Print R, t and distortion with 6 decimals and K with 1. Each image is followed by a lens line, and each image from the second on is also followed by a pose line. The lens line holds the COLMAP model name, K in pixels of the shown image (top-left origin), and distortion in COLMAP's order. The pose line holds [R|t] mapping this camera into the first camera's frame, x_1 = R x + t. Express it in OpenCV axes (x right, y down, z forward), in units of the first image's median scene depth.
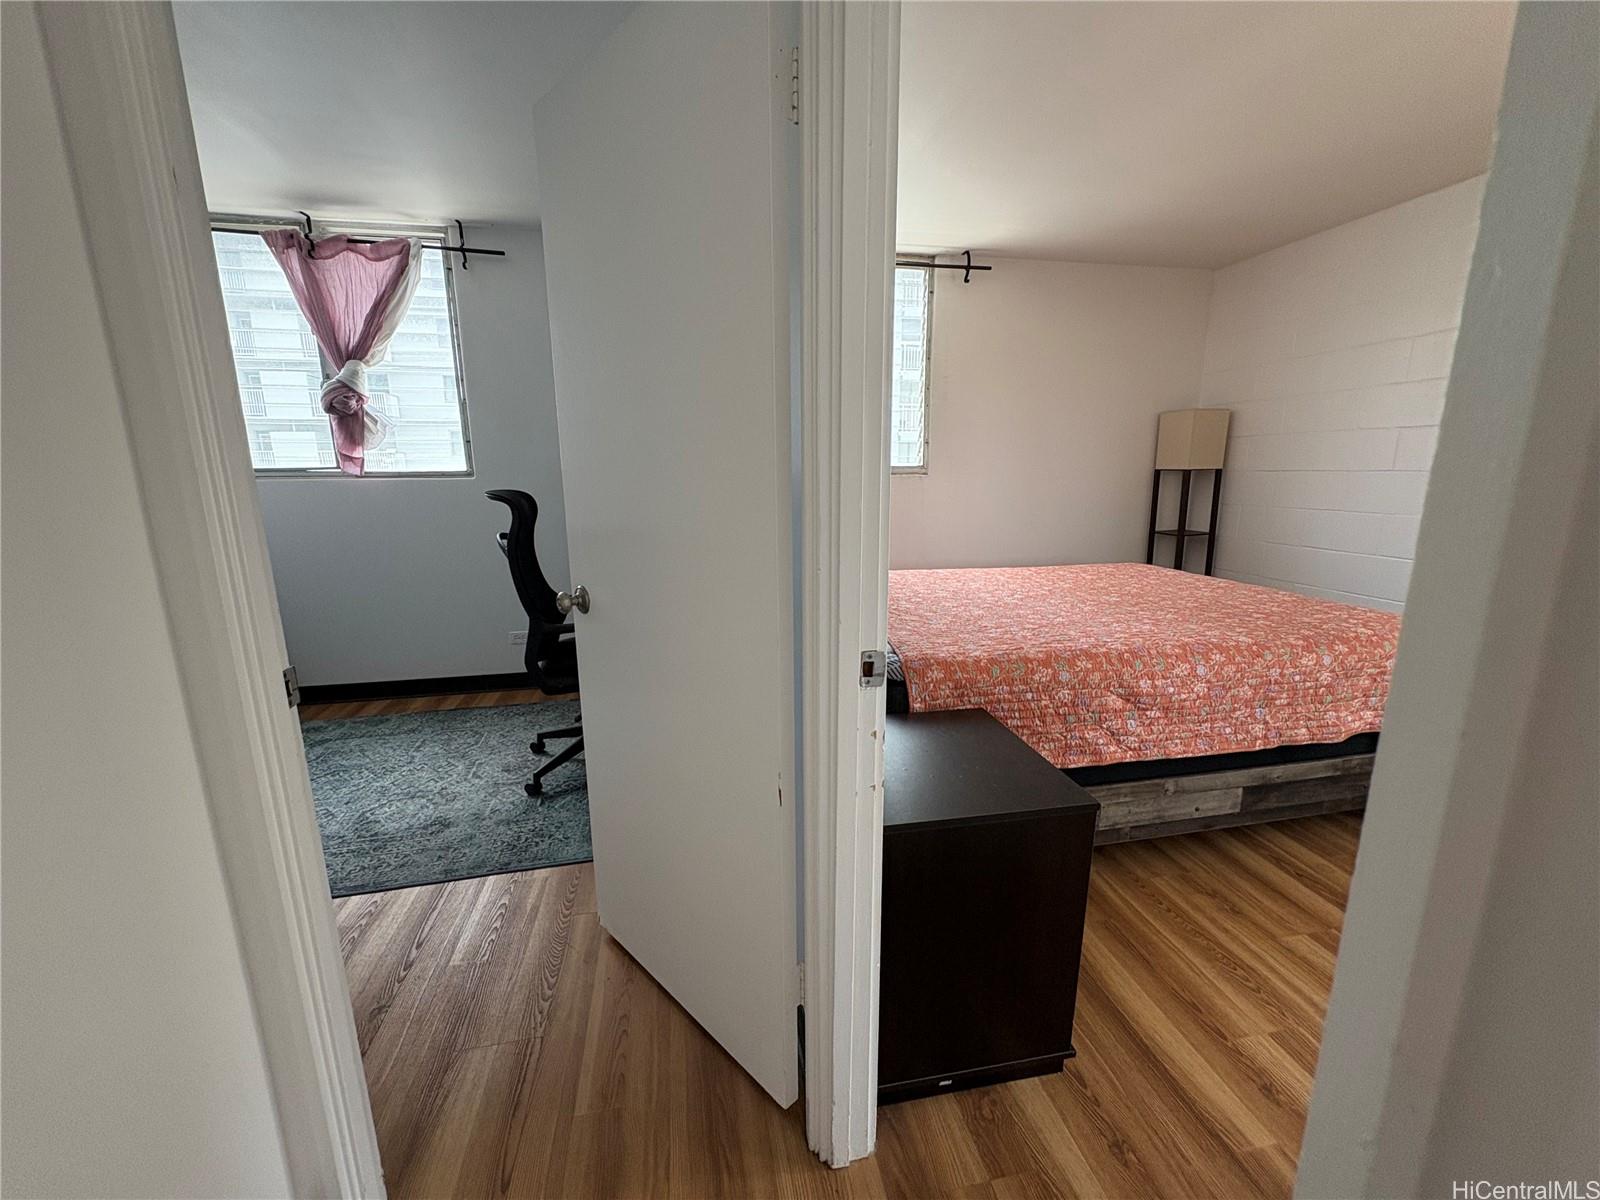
lens RADIAL K [[645.4, 0, 795.5], [0, 645.4, 598.3], [0, 0, 1]] dist [0.014486, -0.000009]
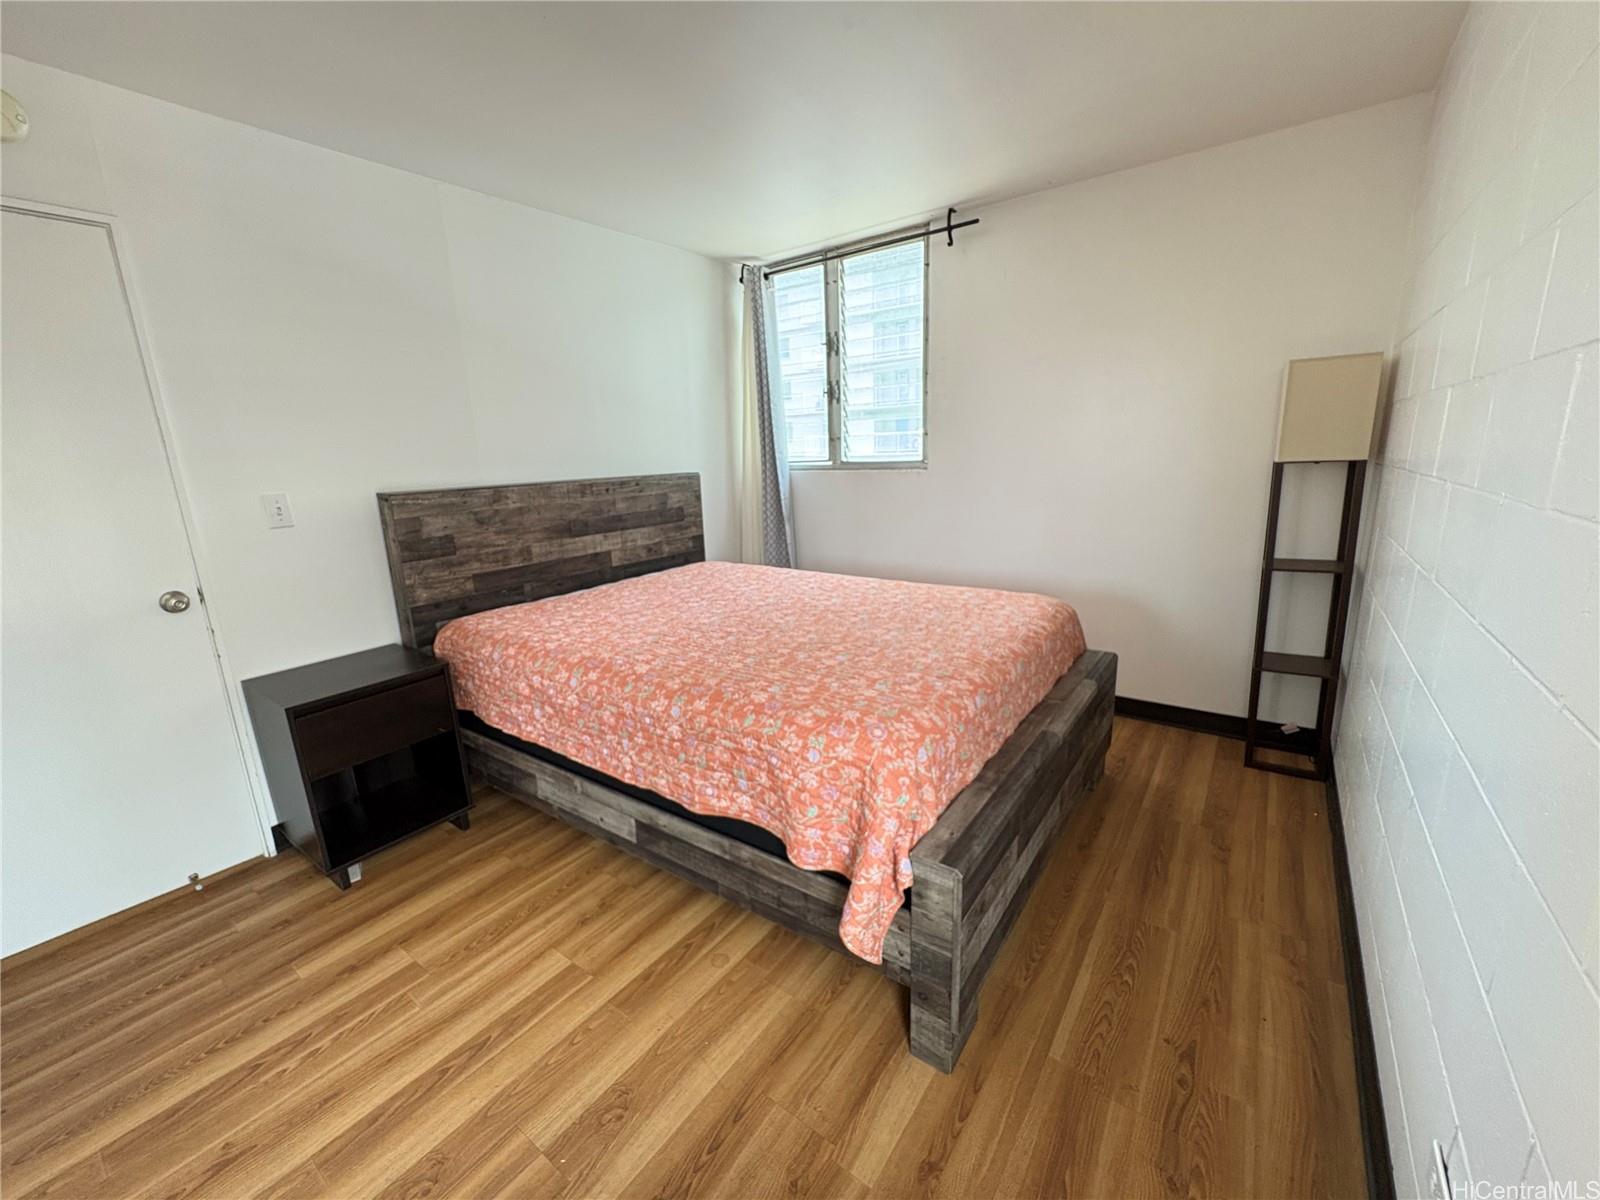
lens RADIAL K [[645.4, 0, 801.3], [0, 645.4, 600.4], [0, 0, 1]] dist [0.014486, -0.000009]
pose [[0.680449, 0.154441, -0.716336, 1.029693], [-0.121524, 0.987785, 0.097529, -0.106478], [0.722648, 0.020688, 0.690906, 0.348600]]
